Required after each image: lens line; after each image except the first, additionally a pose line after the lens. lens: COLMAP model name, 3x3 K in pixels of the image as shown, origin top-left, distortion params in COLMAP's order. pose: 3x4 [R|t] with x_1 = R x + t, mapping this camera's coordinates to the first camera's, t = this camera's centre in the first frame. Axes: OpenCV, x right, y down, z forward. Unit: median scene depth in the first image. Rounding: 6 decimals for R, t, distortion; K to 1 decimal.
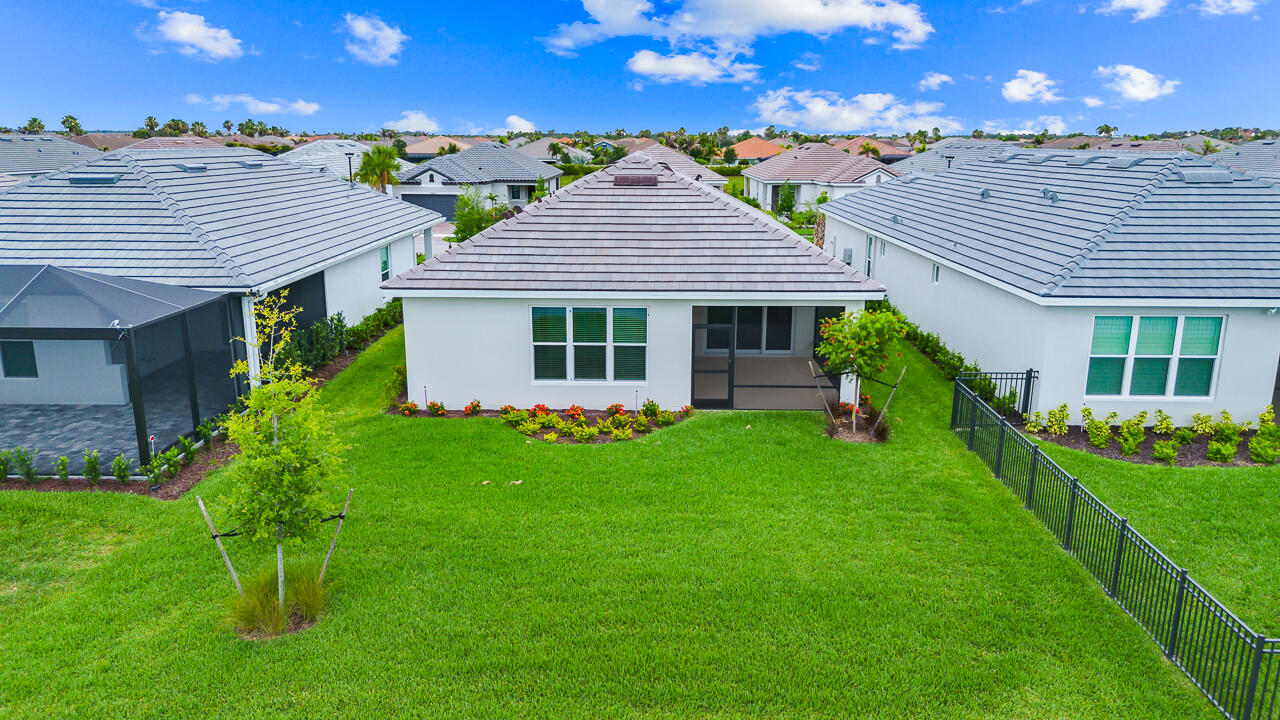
lens RADIAL K [[908.0, 0, 640.0], [0, 908.0, 360.0], [0, 0, 1]] dist [0.067678, -0.078097]
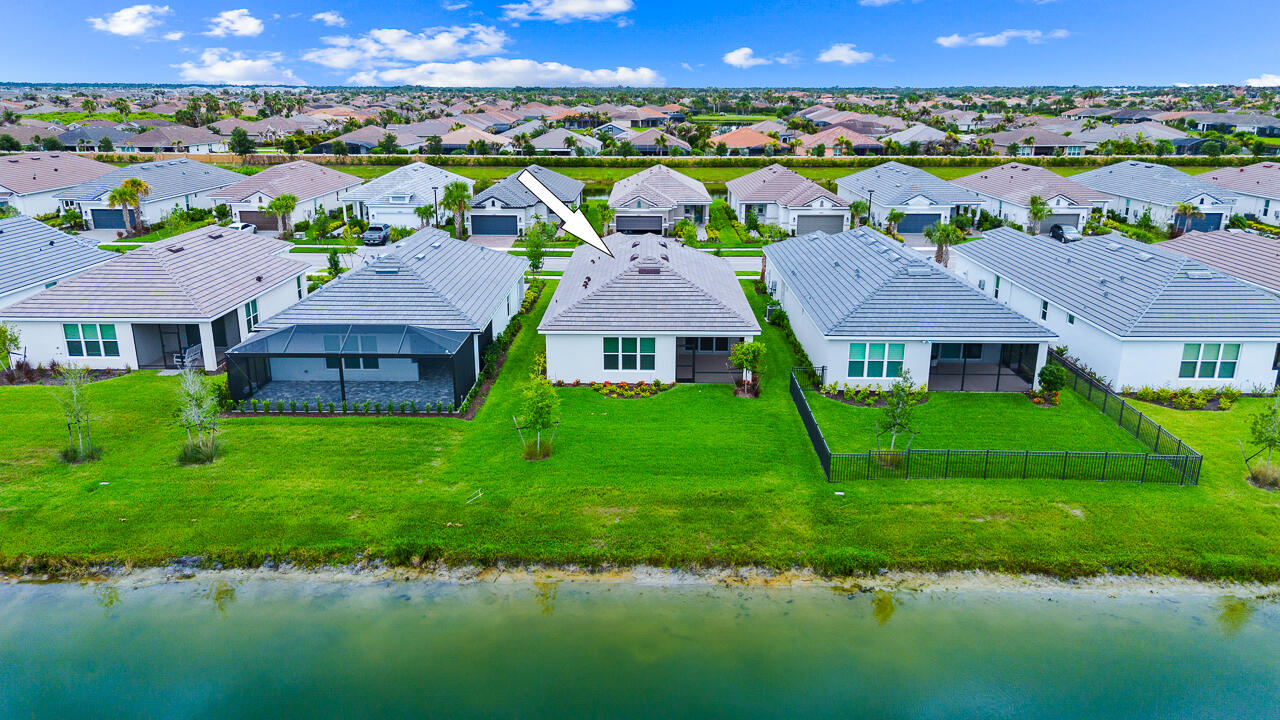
lens RADIAL K [[908.0, 0, 640.0], [0, 908.0, 360.0], [0, 0, 1]] dist [0.067678, -0.078097]
pose [[0.999999, -0.001138, -0.001141, -0.027288], [0.001194, 0.998709, 0.050784, -0.114970], [0.001082, -0.050785, 0.998709, -1.211863]]
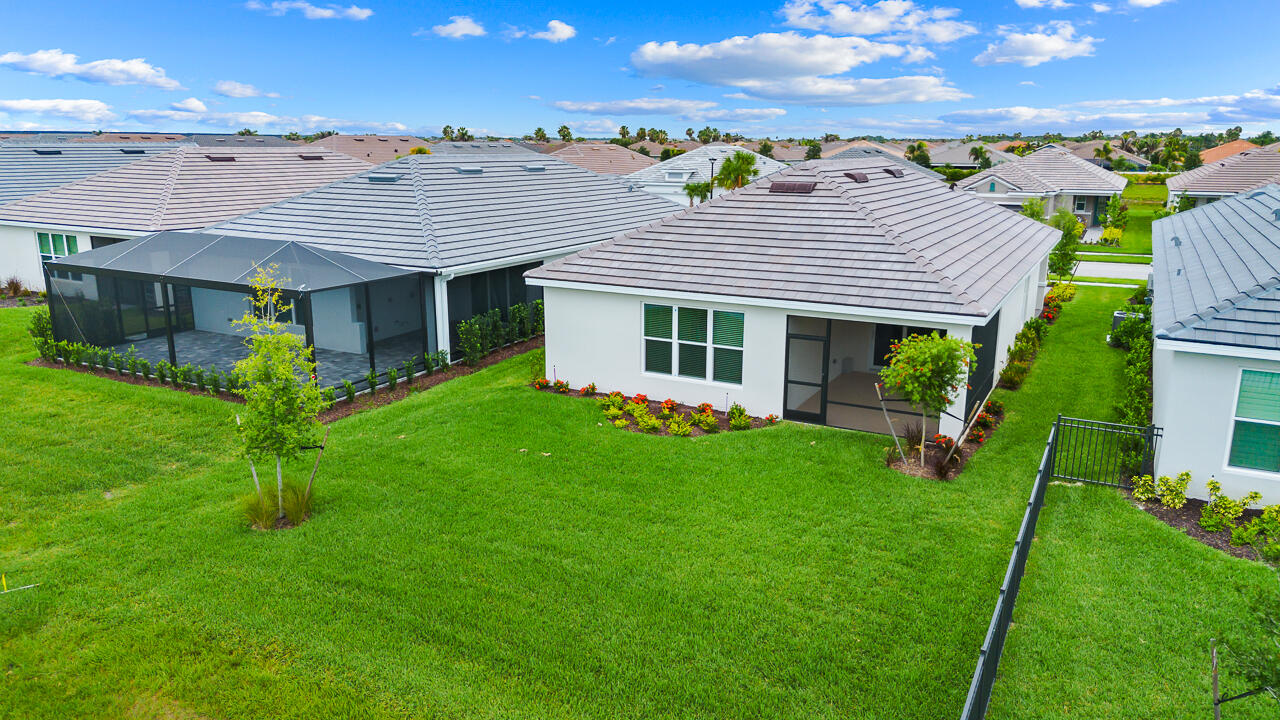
lens RADIAL K [[908.0, 0, 640.0], [0, 908.0, 360.0], [0, 0, 1]] dist [0.067678, -0.078097]
pose [[0.885425, 0.108448, -0.451953, 0.368828], [-0.110504, 0.993634, 0.021937, -0.014526], [0.451454, 0.030519, 0.891772, 0.042557]]
